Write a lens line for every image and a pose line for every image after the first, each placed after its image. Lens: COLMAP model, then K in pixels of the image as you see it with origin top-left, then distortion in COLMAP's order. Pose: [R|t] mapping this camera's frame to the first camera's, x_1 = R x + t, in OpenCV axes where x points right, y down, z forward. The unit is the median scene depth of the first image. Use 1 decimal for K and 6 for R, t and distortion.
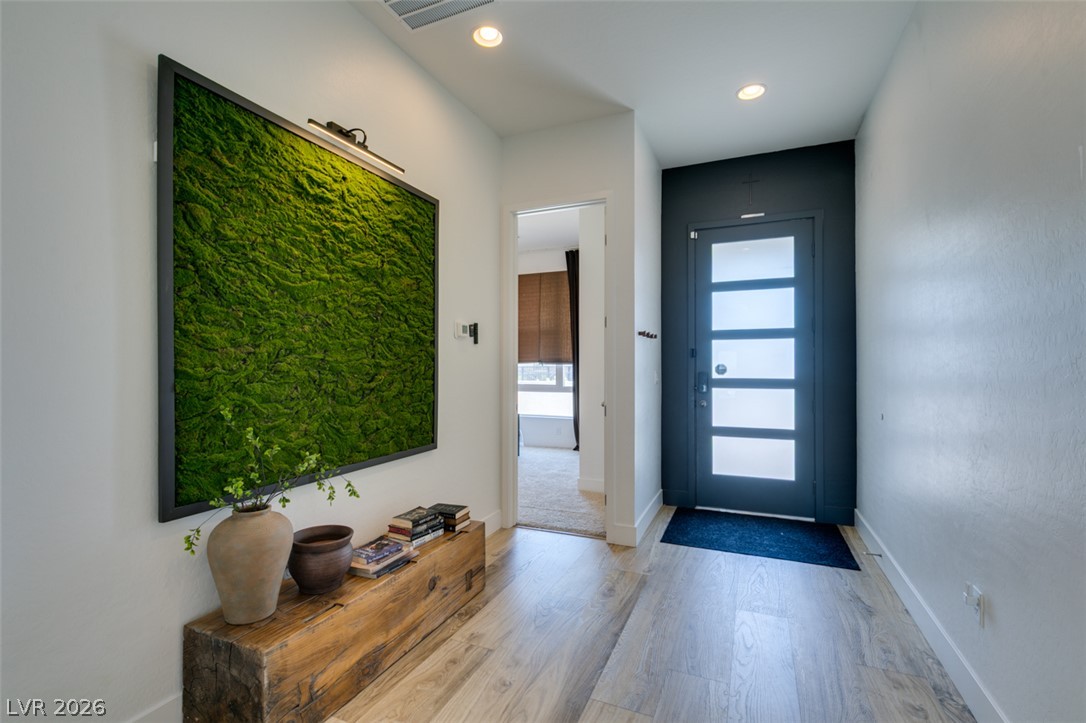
lens RADIAL K [[485.9, 0, 550.6], [0, 485.9, 363.0], [0, 0, 1]] dist [0.004149, -0.001993]
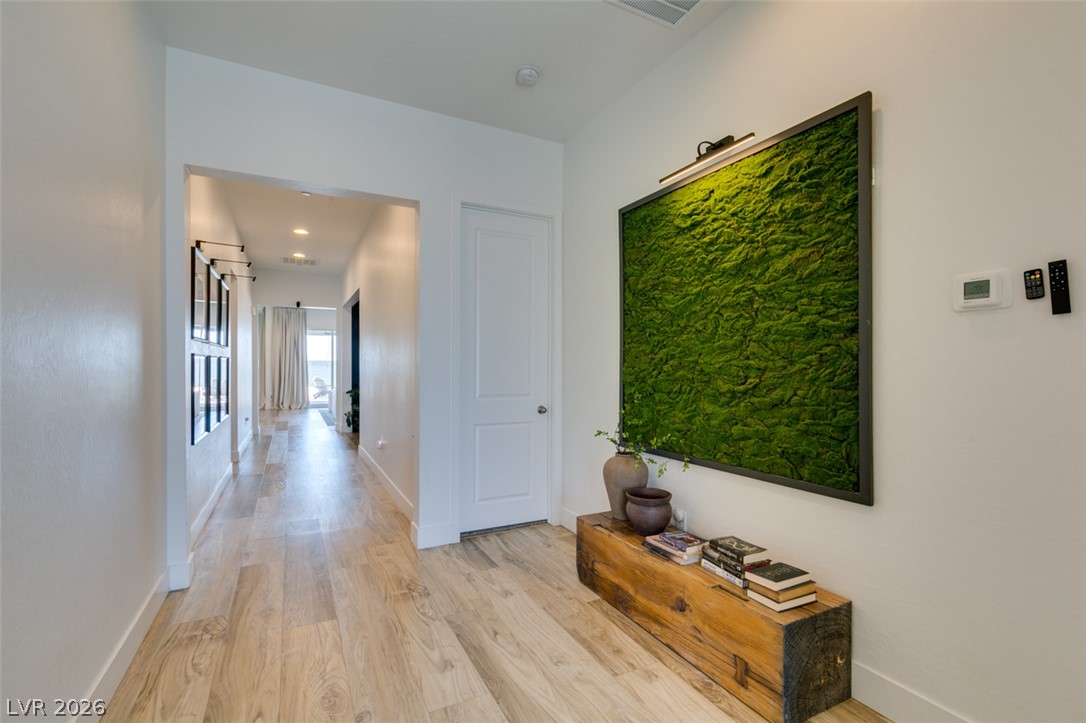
lens RADIAL K [[485.9, 0, 532.5], [0, 485.9, 368.2], [0, 0, 1]] dist [0.004149, -0.001993]
pose [[-0.655025, 0.001430, -0.755606, 0.651959], [0.000870, 0.999999, 0.001138, 0.006334], [0.755607, 0.000088, -0.655025, 1.427867]]
